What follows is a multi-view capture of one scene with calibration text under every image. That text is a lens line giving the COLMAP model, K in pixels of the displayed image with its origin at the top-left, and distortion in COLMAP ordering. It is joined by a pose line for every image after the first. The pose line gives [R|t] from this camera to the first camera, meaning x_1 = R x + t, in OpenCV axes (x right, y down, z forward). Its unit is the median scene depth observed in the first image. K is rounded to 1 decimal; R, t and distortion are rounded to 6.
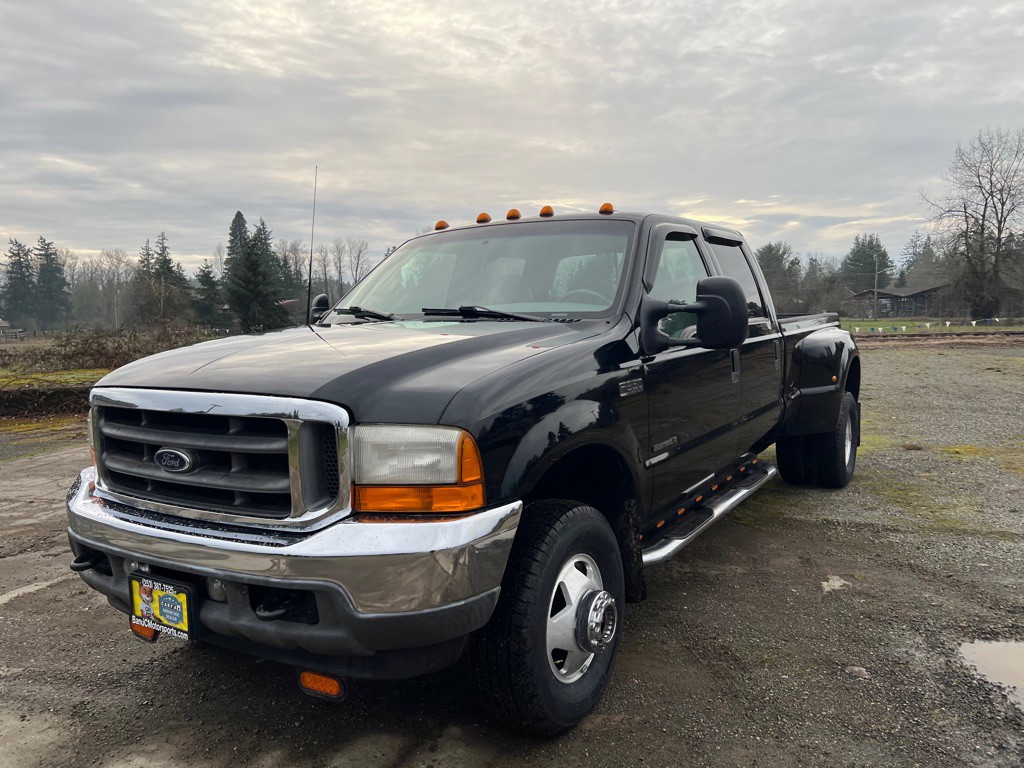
lens RADIAL K [[770.6, 0, 515.3], [0, 770.6, 385.3], [0, 0, 1]] dist [0.043753, -0.047197]
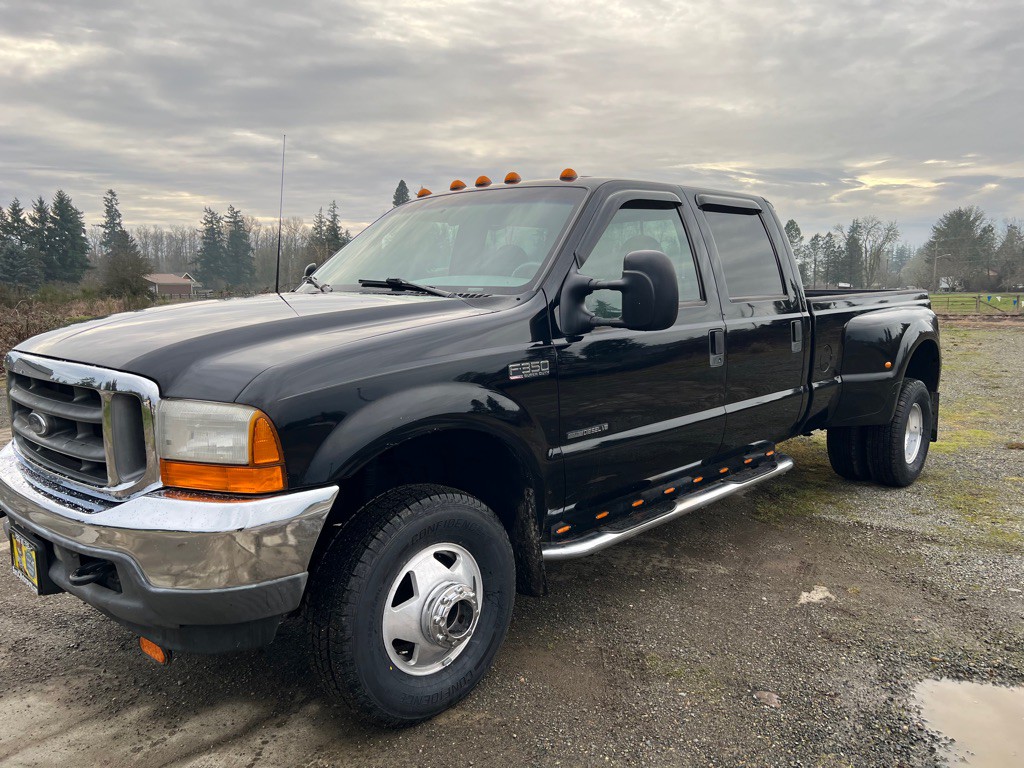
lens RADIAL K [[768.2, 0, 508.4], [0, 768.2, 386.2], [0, 0, 1]] dist [0.047530, -0.053947]
pose [[0.978950, 0.042988, -0.199522, 0.355825], [-0.034425, 0.998339, 0.046195, -0.021972], [0.201176, -0.038354, 0.978804, 0.097733]]
